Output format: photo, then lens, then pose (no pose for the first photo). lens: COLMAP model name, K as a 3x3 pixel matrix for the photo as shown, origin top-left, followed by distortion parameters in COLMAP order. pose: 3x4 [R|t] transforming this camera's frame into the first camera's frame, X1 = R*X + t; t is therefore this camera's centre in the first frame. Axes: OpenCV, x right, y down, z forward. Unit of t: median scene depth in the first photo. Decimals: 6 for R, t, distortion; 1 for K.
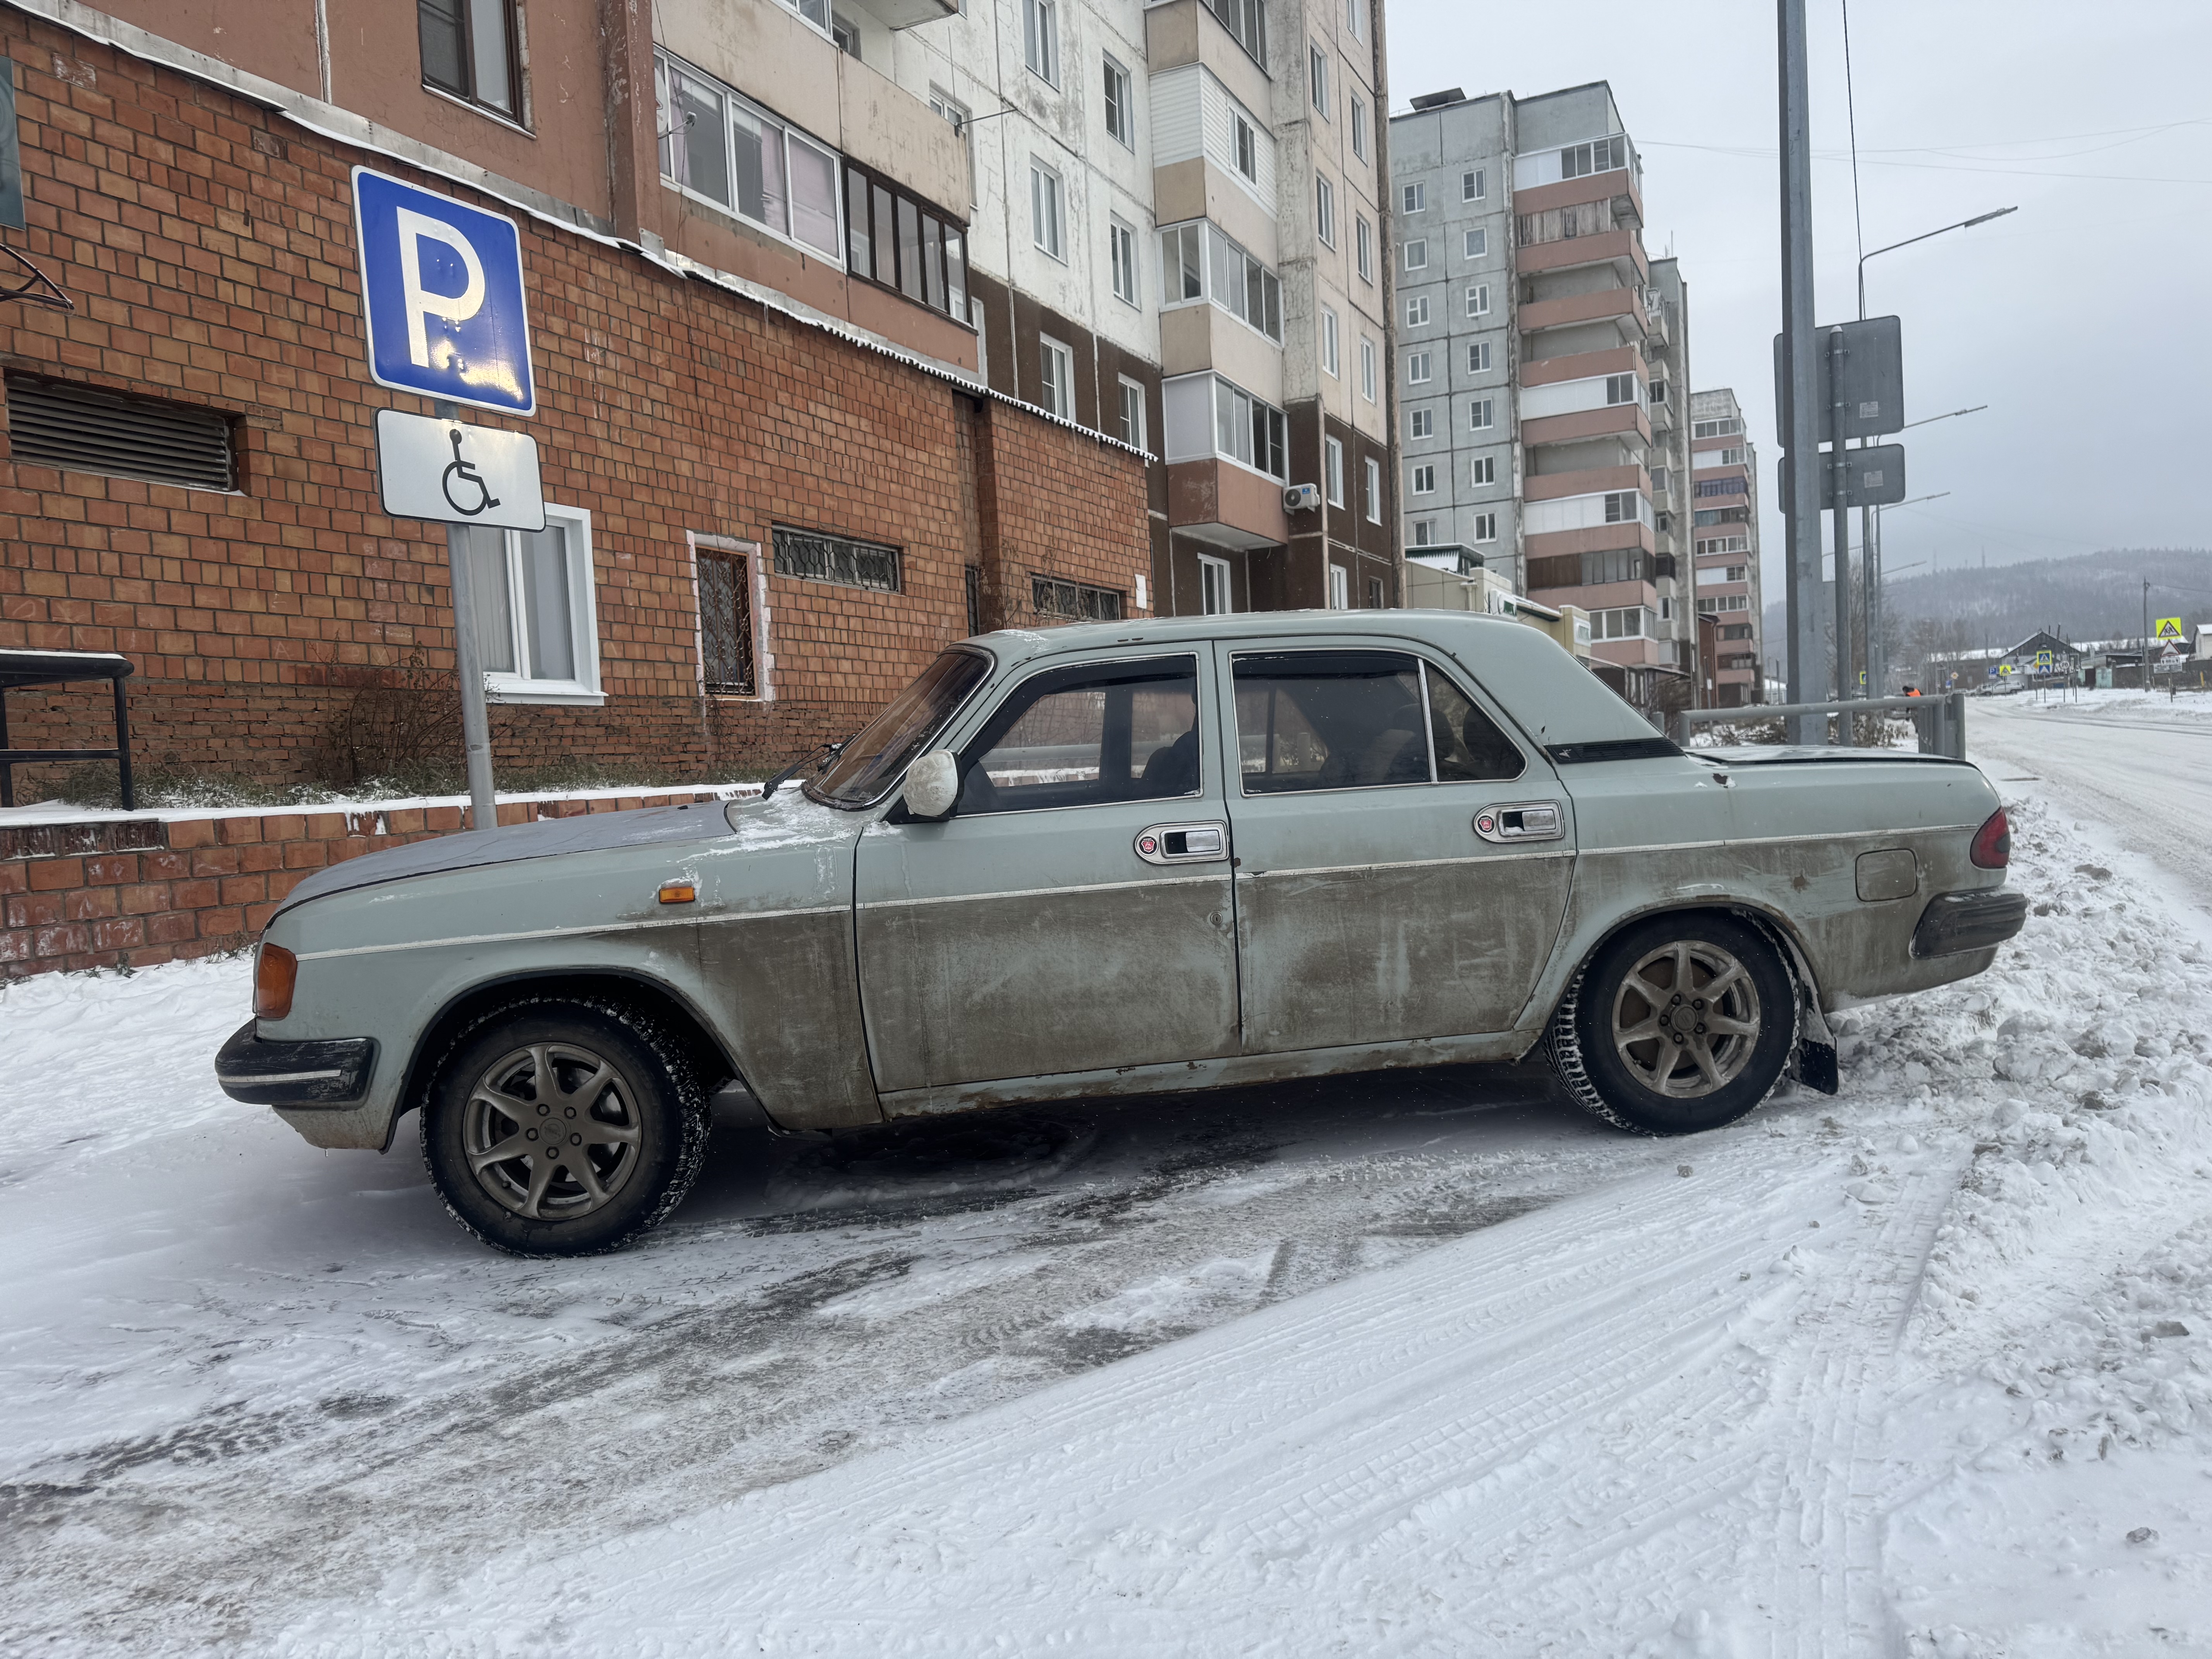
lens RADIAL K [[1521.8, 0, 1109.4], [0, 1521.8, 861.7], [0, 0, 1]] dist [0.009963, -0.023819]
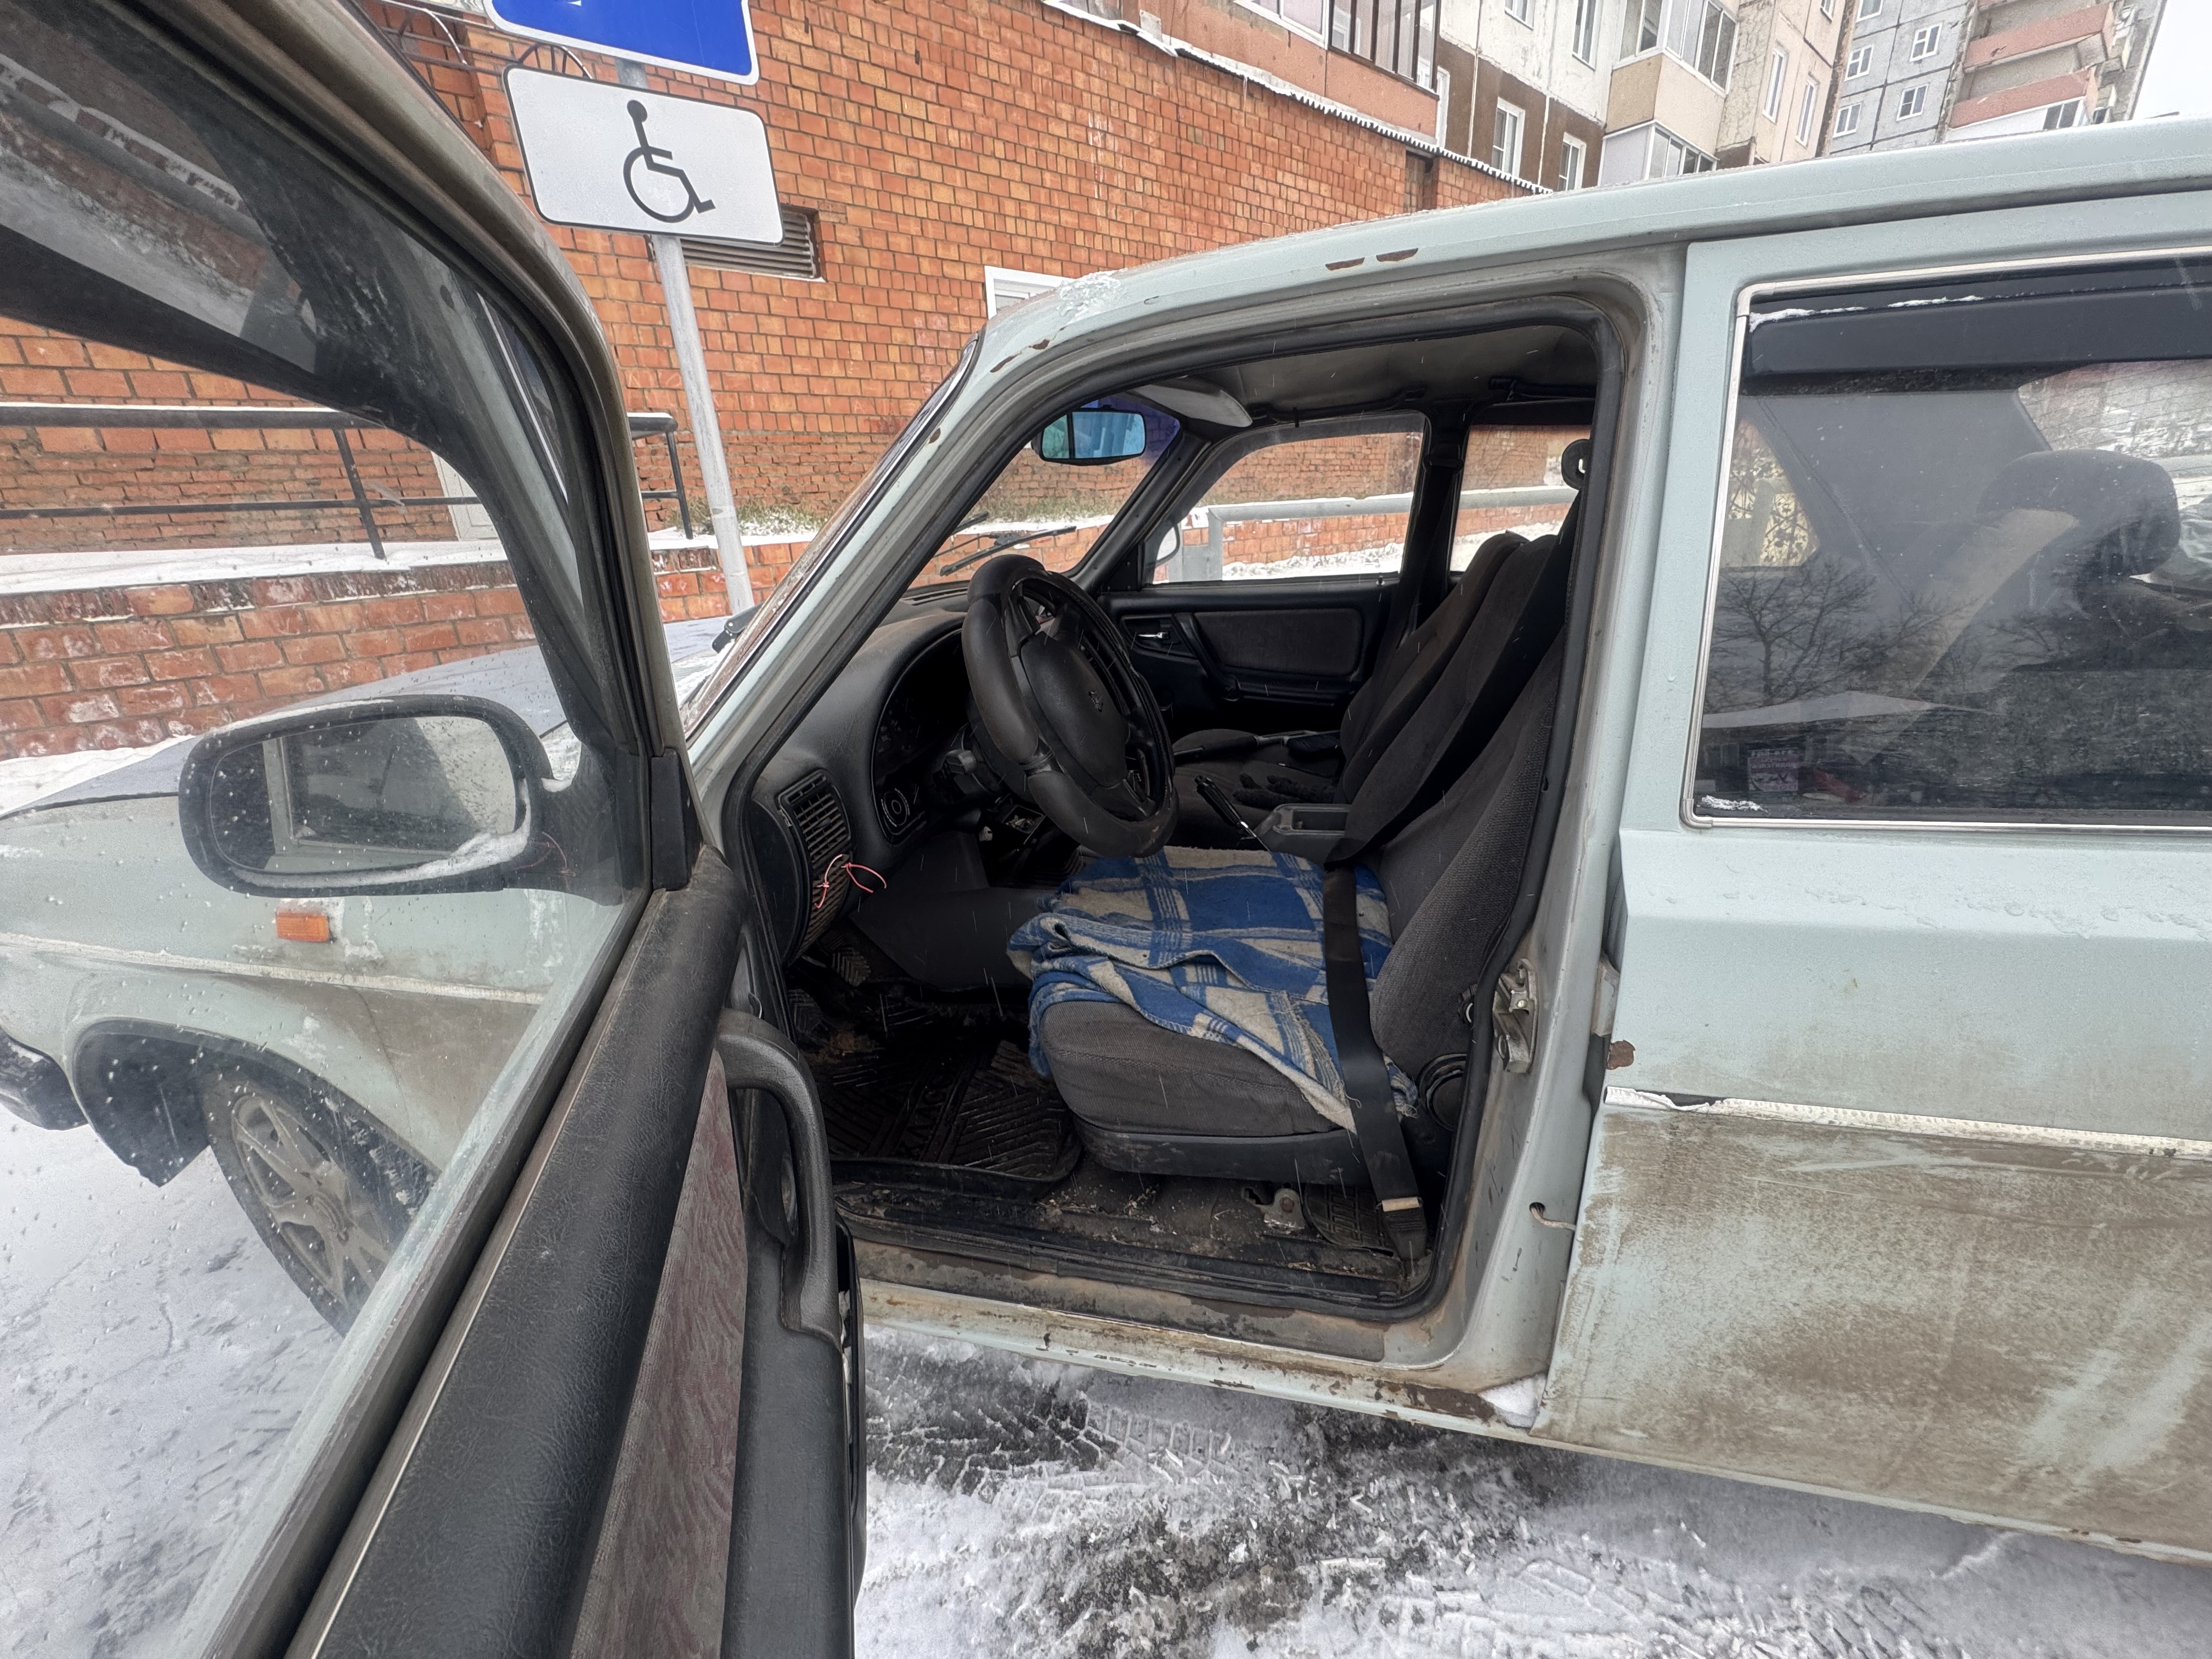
lens RADIAL K [[872.4, 0, 1106.0], [0, 872.4, 829.5], [0, 0, 1]] dist [0.001567, -0.003190]
pose [[0.918932, 0.146569, -0.366173, 0.015449], [-0.023704, 0.947234, 0.319665, -0.032005], [0.393704, -0.285071, 0.873917, 0.272026]]
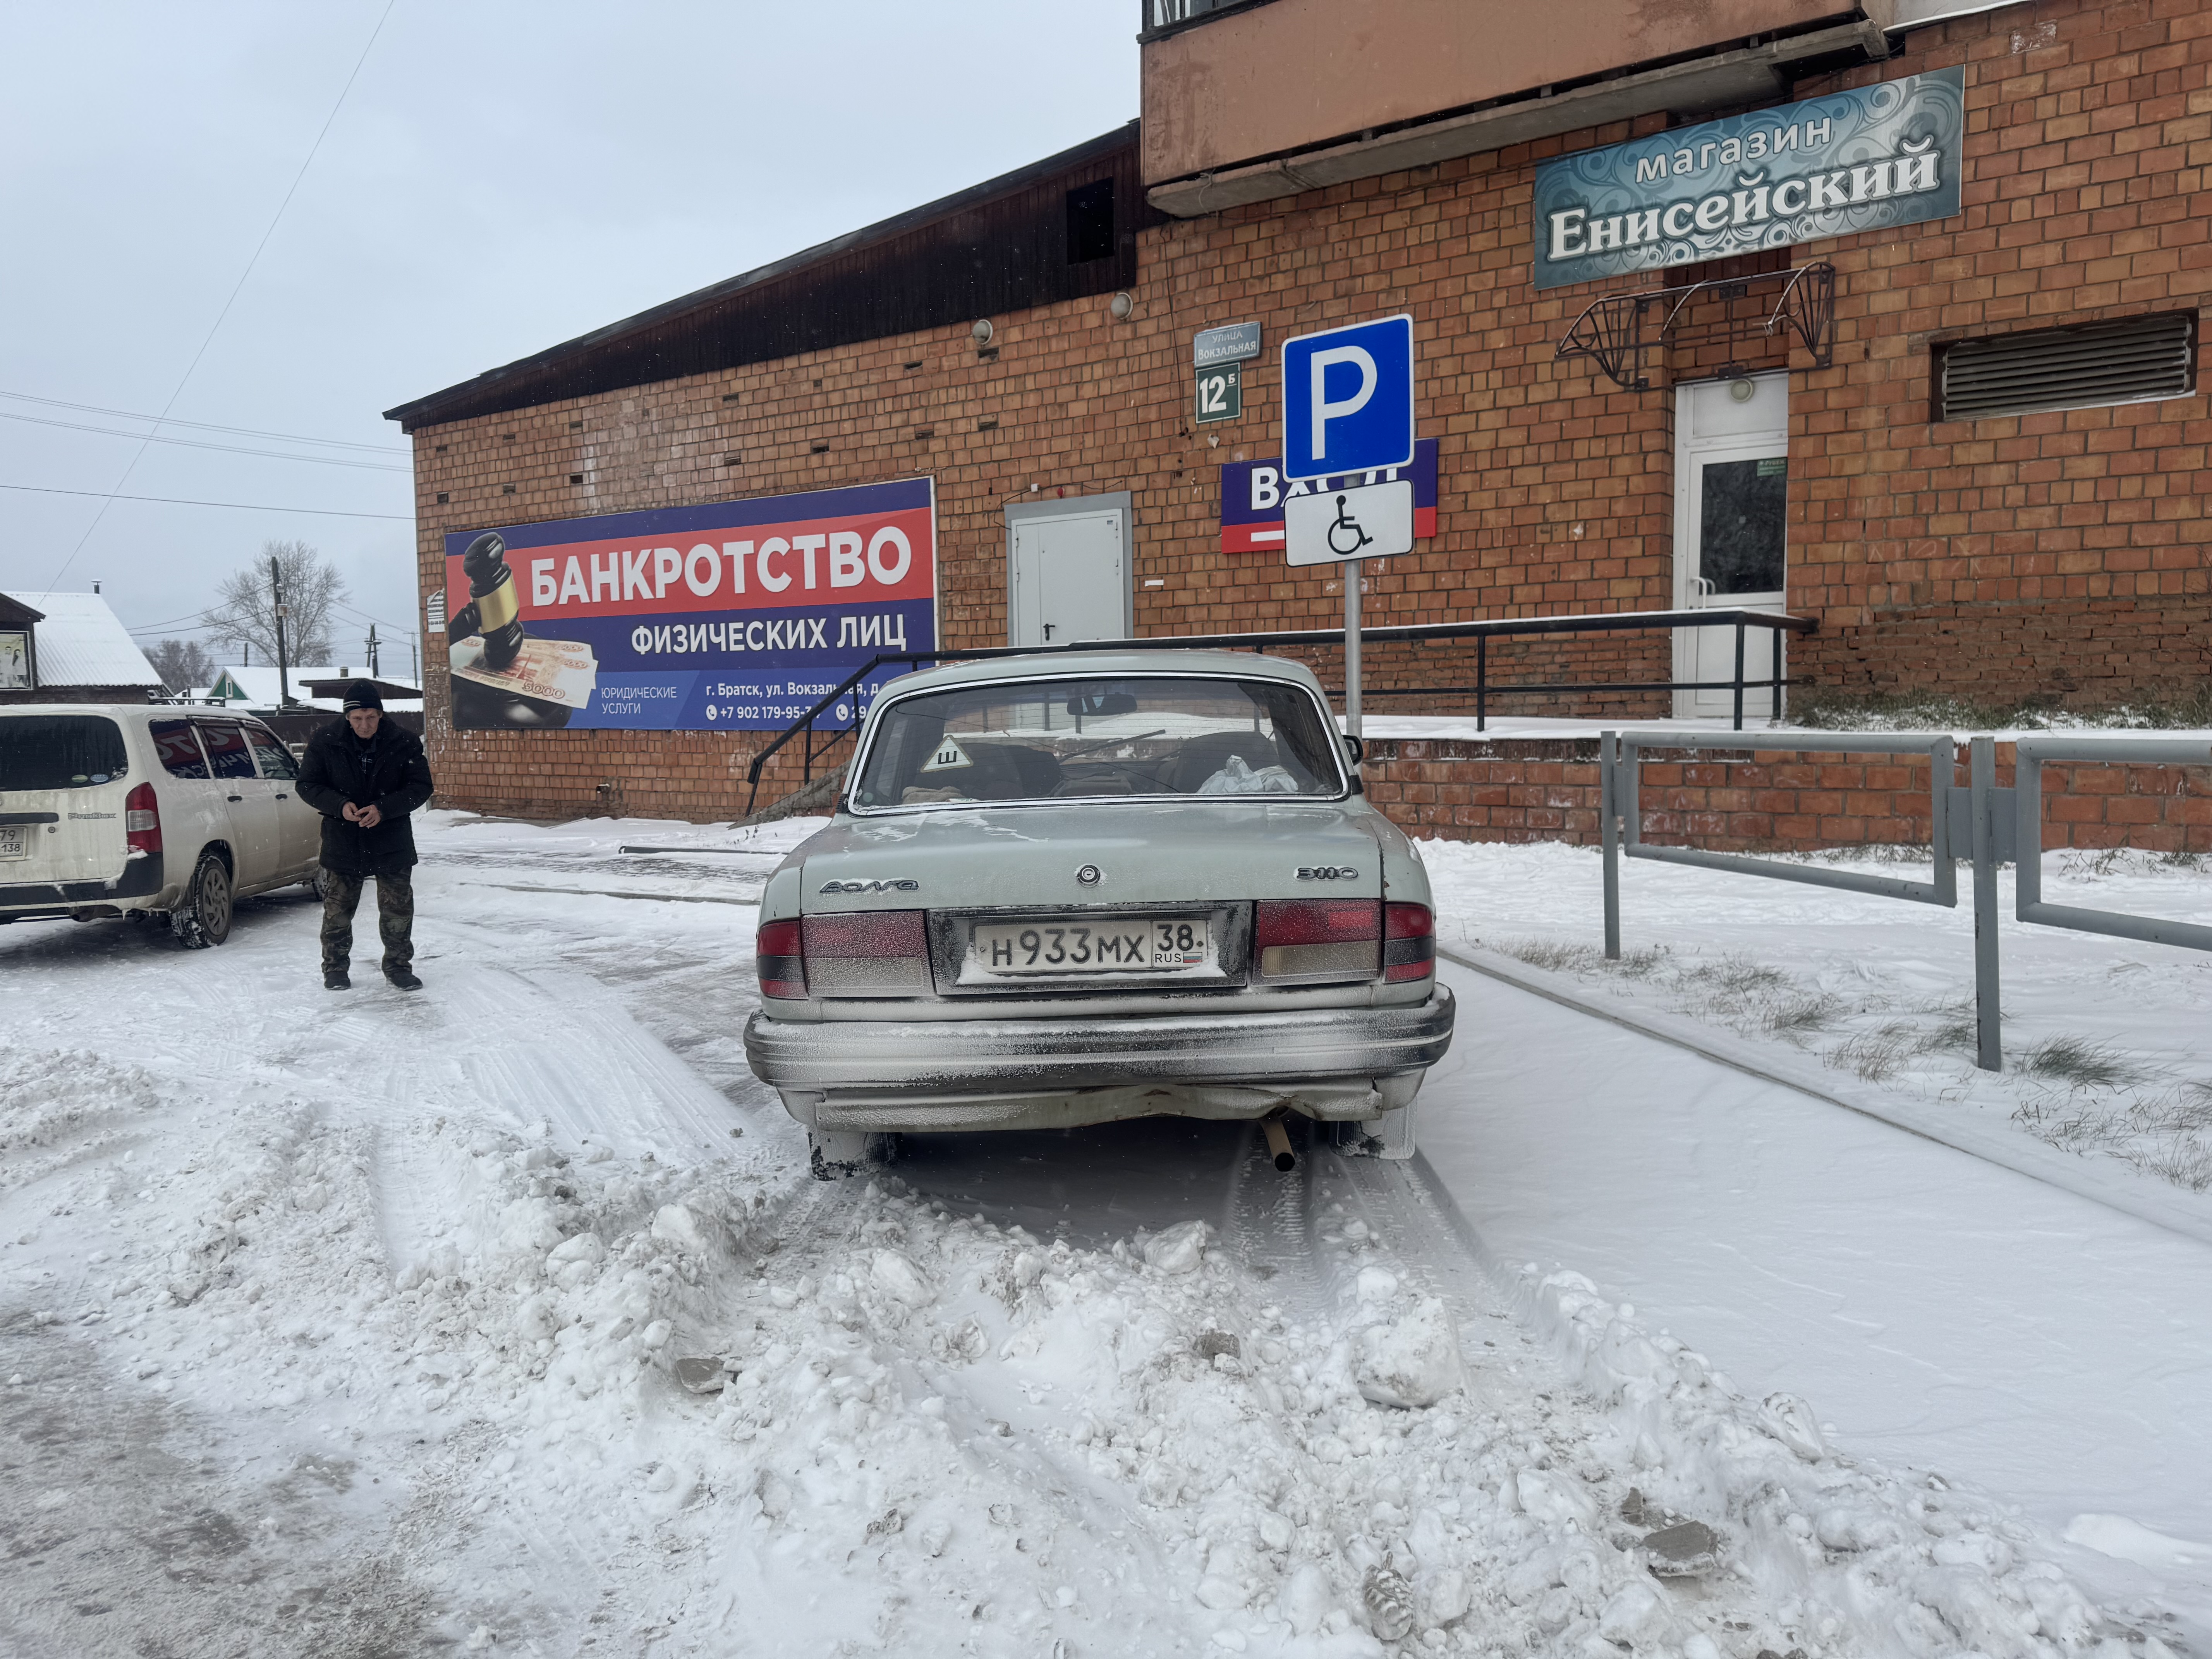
lens RADIAL K [[1521.8, 0, 1109.4], [0, 1521.8, 861.7], [0, 0, 1]] dist [0.009963, -0.023819]
pose [[-0.185427, 0.151117, -0.970969, 0.500194], [-0.035136, 0.986453, 0.160237, -0.077746], [0.982030, 0.063828, -0.177605, 0.500099]]
